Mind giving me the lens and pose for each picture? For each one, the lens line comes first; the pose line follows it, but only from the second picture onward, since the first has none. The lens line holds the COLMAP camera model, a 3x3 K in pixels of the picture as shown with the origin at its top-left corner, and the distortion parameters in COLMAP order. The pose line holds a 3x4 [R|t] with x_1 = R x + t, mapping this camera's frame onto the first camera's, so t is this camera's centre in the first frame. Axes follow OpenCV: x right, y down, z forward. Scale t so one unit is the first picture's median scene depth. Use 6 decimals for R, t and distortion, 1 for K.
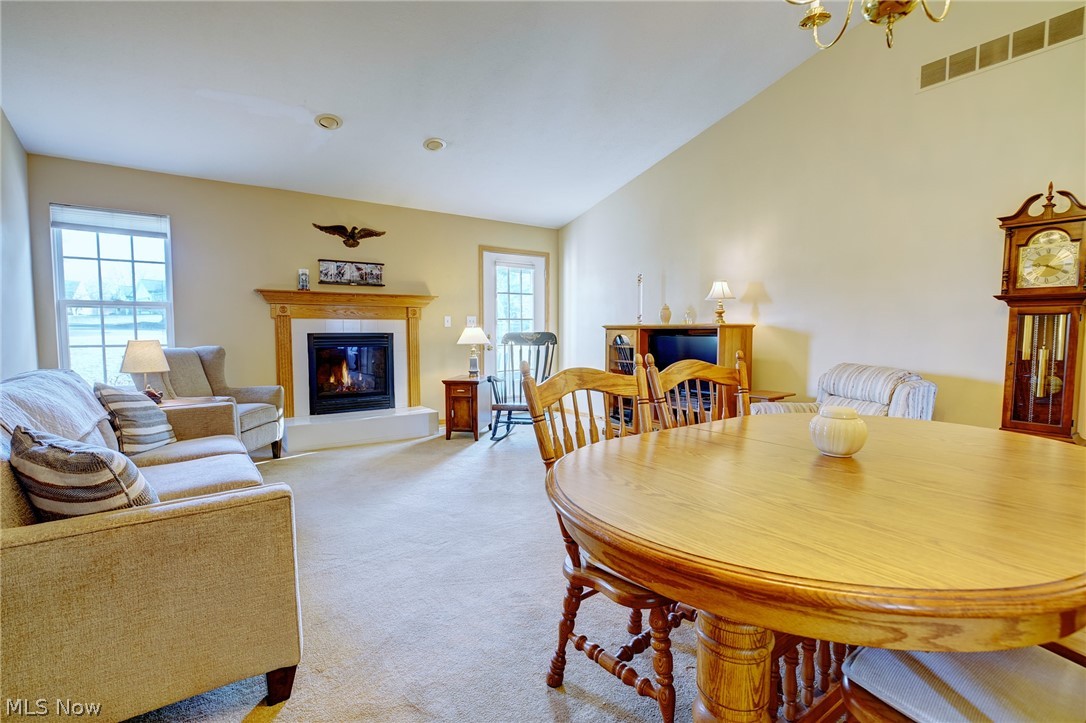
lens RADIAL K [[507.7, 0, 542.0], [0, 507.7, 360.7], [0, 0, 1]] dist [-0.032506, 0.020603]
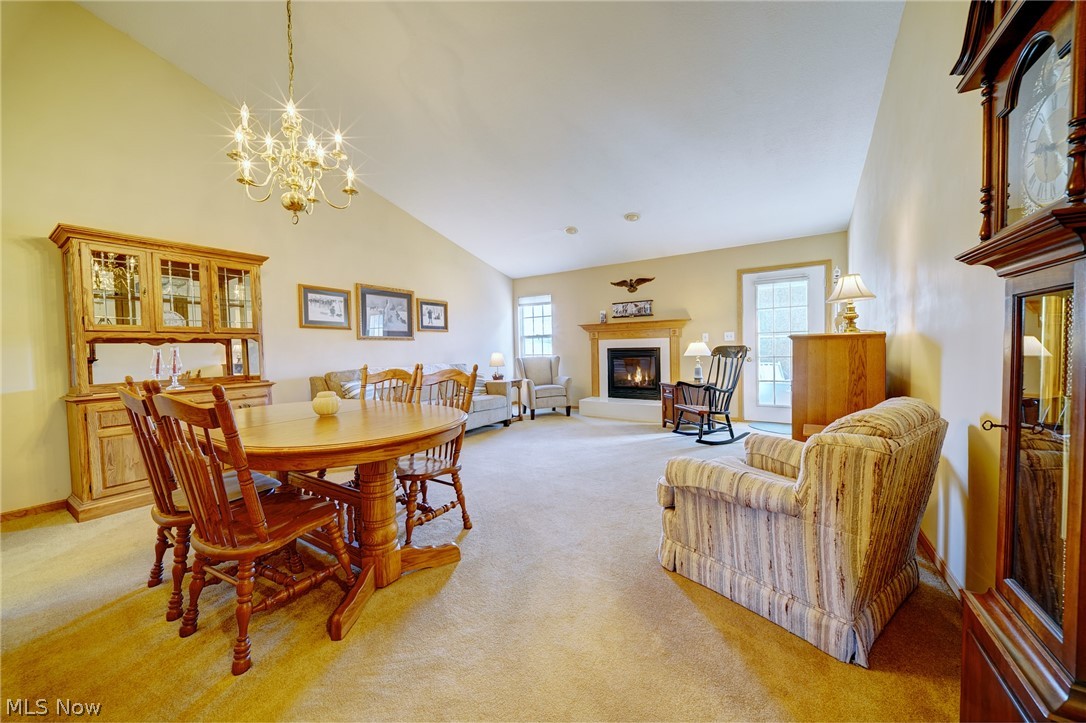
lens RADIAL K [[377.9, 0, 543.0], [0, 377.9, 358.0], [0, 0, 1]] dist [0.016205, -0.010332]
pose [[0.373156, 0.016792, -0.927617, 0.651041], [-0.032843, 0.999449, 0.004881, -0.022021], [0.927187, 0.028644, 0.373502, 0.345934]]
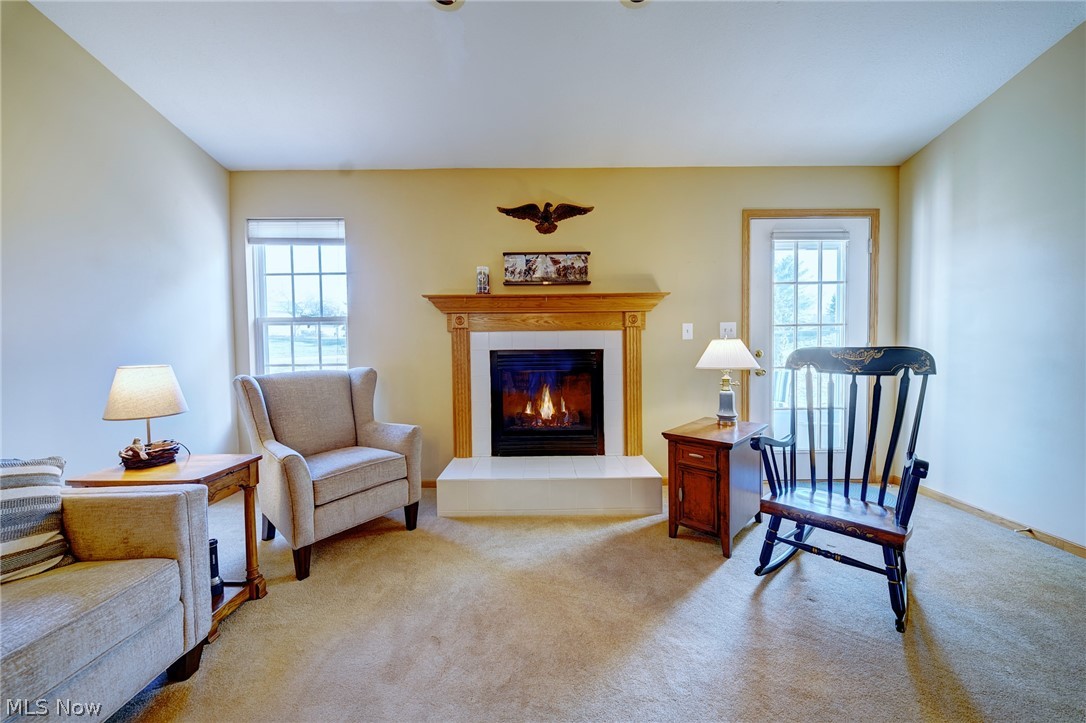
lens RADIAL K [[390.9, 0, 544.5], [0, 390.9, 358.1], [0, 0, 1]] dist [0.007779, -0.004746]
pose [[0.817431, 0.009882, -0.575942, -0.054136], [-0.023114, 0.999610, -0.015653, -0.036766], [0.575563, 0.026107, 0.817341, 0.583600]]
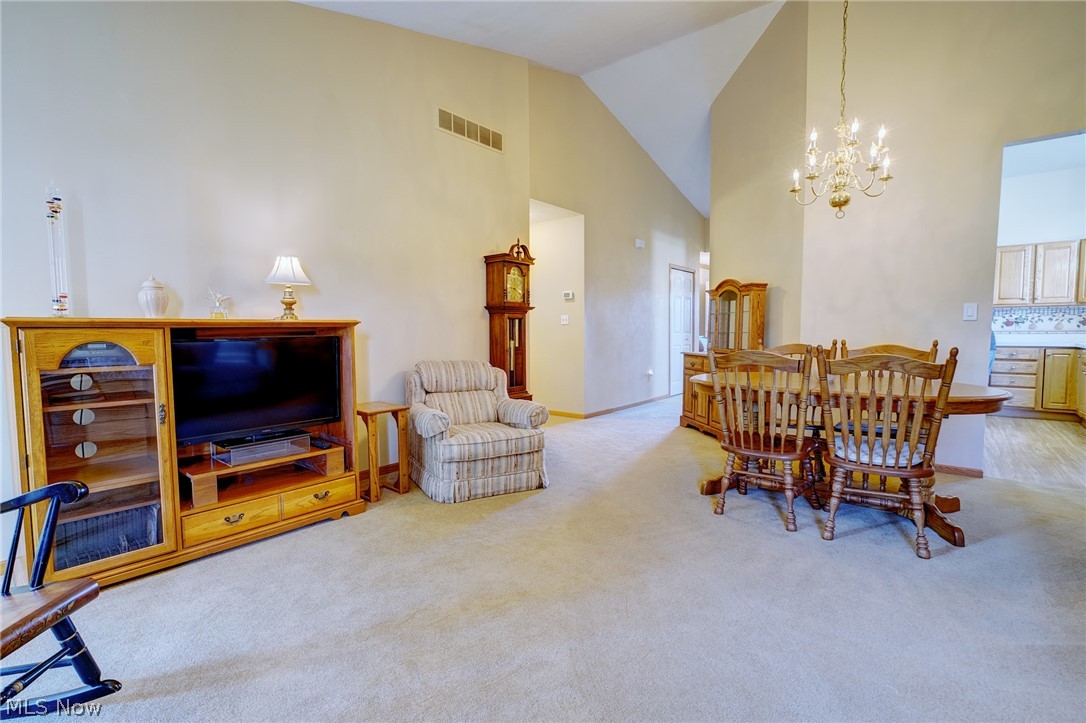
lens RADIAL K [[507.7, 0, 542.0], [0, 507.7, 360.7], [0, 0, 1]] dist [-0.032506, 0.020603]
pose [[-0.269590, -0.058914, 0.961171, -0.356750], [0.060990, 0.995078, 0.078099, -0.047688], [-0.961042, 0.079676, -0.264670, 0.804014]]
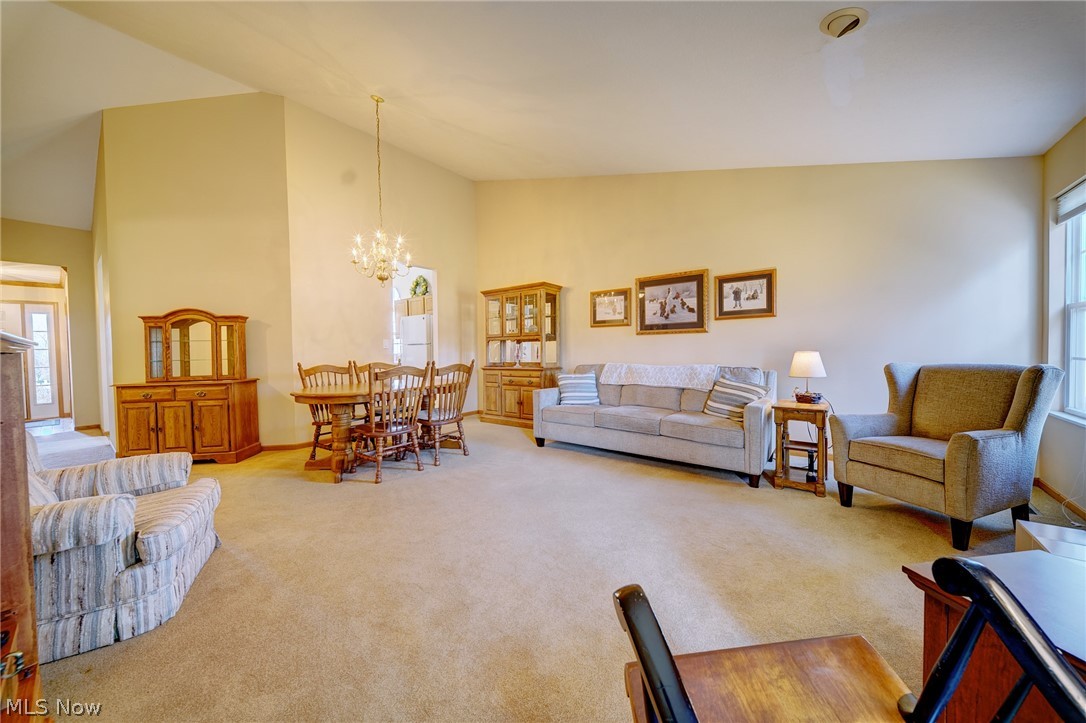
lens RADIAL K [[377.9, 0, 543.0], [0, 377.9, 358.0], [0, 0, 1]] dist [0.016205, -0.010332]
pose [[-0.956582, 0.025491, -0.290348, 0.081424], [0.001790, 0.996663, 0.081604, -0.069850], [0.291459, 0.077541, -0.953435, 1.143688]]
